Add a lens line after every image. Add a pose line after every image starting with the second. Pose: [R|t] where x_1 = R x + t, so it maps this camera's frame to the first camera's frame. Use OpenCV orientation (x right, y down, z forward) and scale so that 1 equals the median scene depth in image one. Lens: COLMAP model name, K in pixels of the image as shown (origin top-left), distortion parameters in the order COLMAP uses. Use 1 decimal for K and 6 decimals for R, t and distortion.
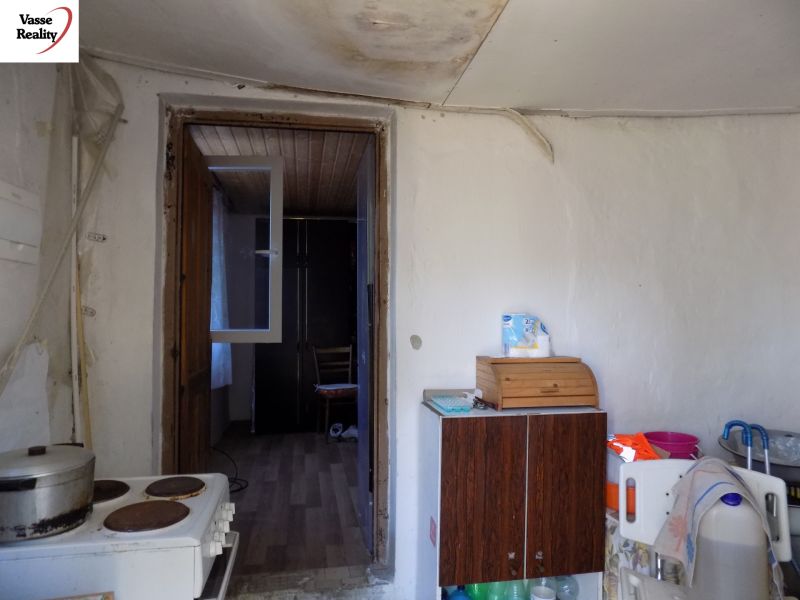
lens RADIAL K [[541.1, 0, 404.3], [0, 541.1, 296.6], [0, 0, 1]] dist [-0.070086, 0.066158]
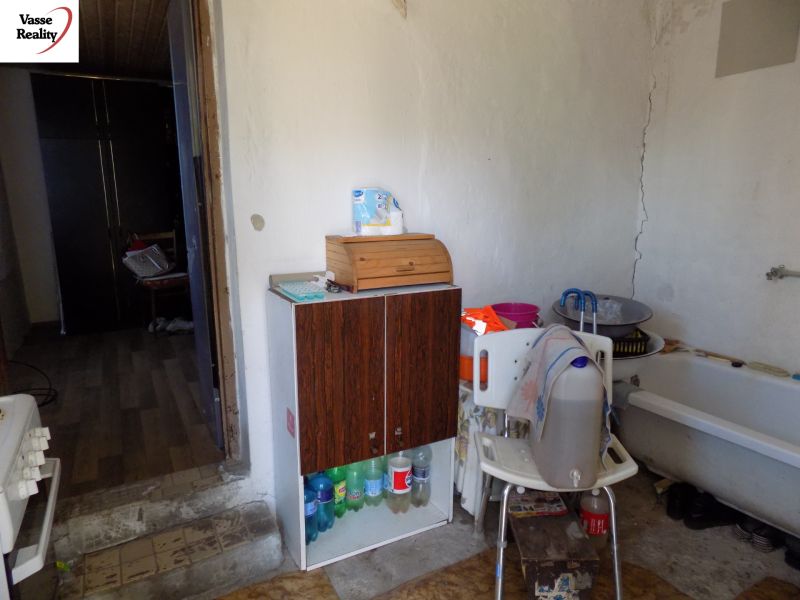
lens RADIAL K [[541.1, 0, 406.7], [0, 541.1, 295.4], [0, 0, 1]] dist [-0.070086, 0.066158]
pose [[0.950619, -0.067764, 0.302872, -0.023085], [0.000703, 0.976341, 0.216237, 0.011886], [-0.310359, -0.205346, 0.928176, 0.093059]]
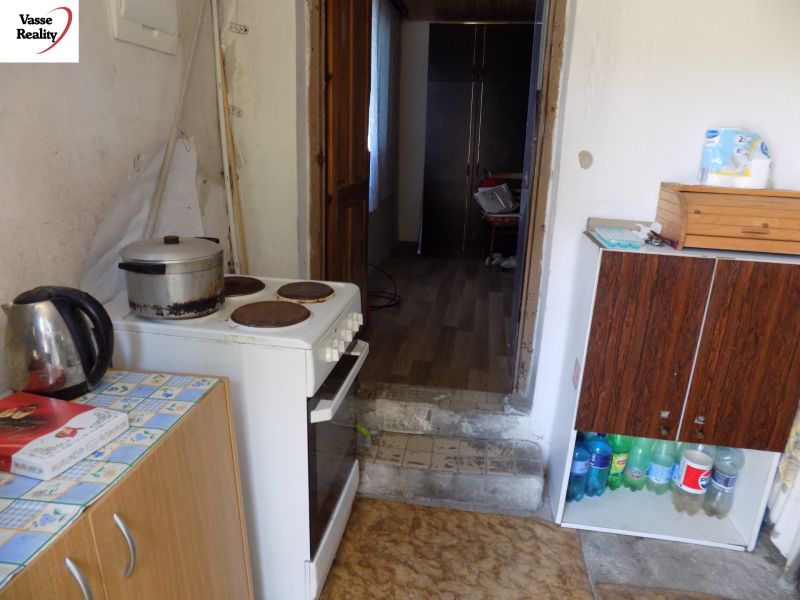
lens RADIAL K [[541.1, 0, 402.8], [0, 541.1, 294.1], [0, 0, 1]] dist [-0.070086, 0.066158]
pose [[0.942488, 0.122422, -0.311014, 0.041678], [-0.023809, 0.952736, 0.302866, 0.041969], [0.333392, -0.278043, 0.900856, 0.119122]]
